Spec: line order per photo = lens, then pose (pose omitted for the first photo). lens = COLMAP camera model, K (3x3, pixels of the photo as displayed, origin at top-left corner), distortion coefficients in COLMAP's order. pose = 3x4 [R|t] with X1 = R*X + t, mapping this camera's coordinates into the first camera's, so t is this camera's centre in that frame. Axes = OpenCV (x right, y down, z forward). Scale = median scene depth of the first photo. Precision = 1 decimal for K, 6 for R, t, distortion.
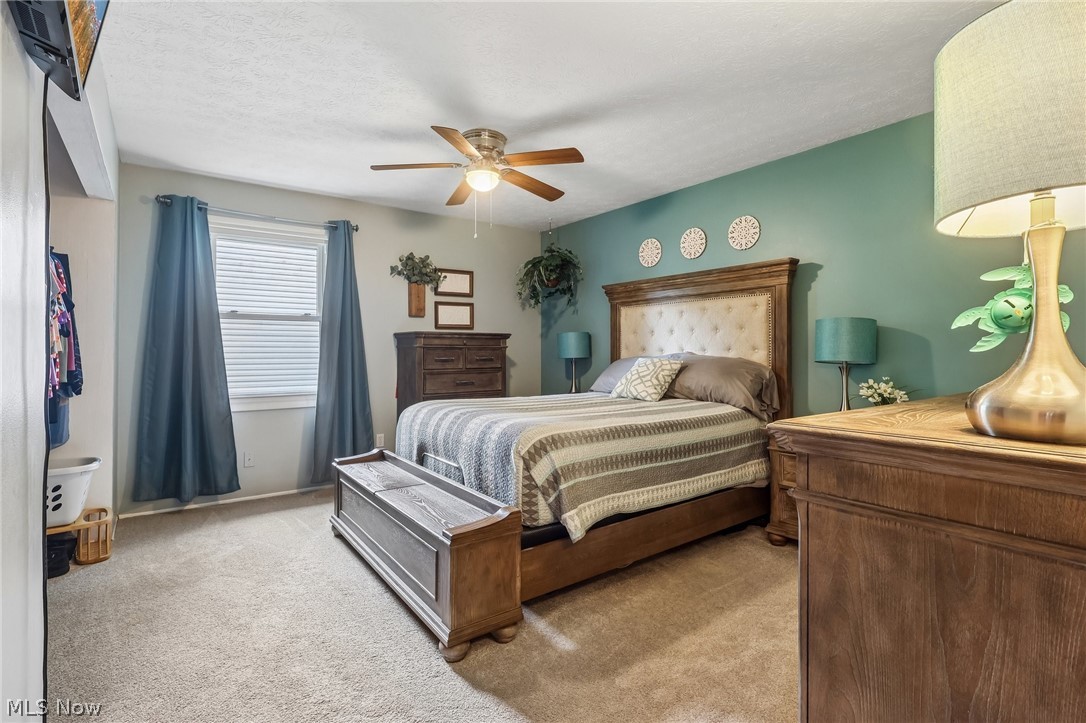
lens RADIAL K [[516.6, 0, 546.2], [0, 516.6, 351.0], [0, 0, 1]] dist [-0.001579, -0.000247]
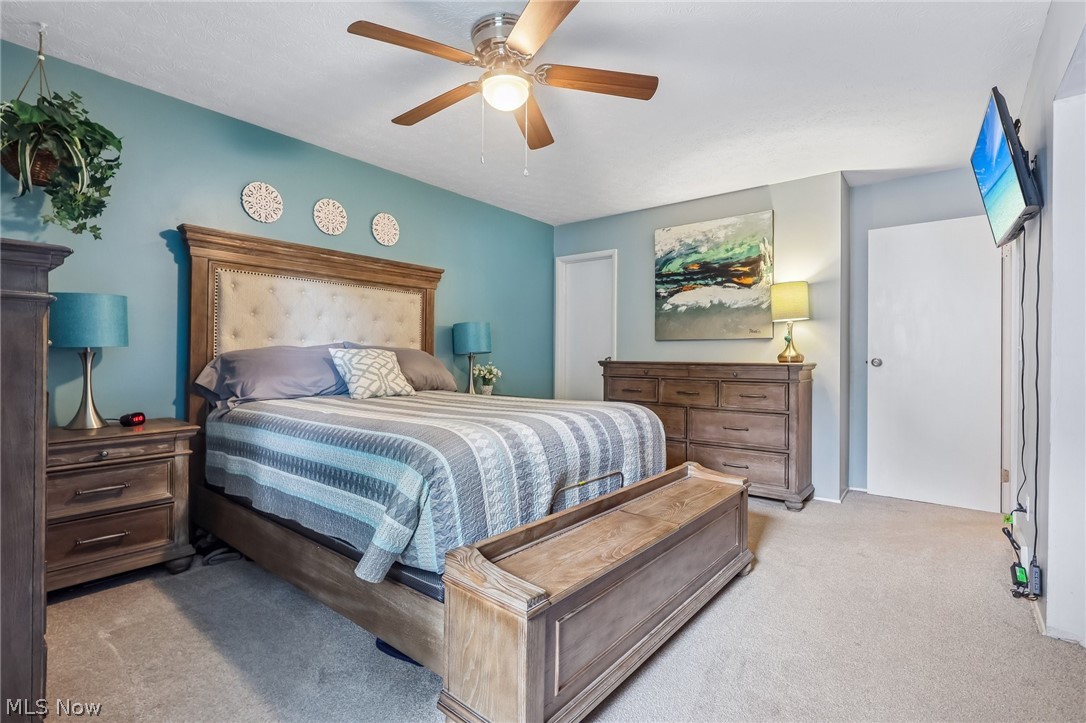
lens RADIAL K [[496.7, 0, 543.0], [0, 496.7, 361.5], [0, 0, 1]] dist [-0.056116, -0.000062]
pose [[-0.243086, -0.008823, 0.969965, -0.797940], [-0.014392, 0.999881, 0.005488, 0.033182], [-0.969898, -0.012626, -0.243185, 1.130163]]
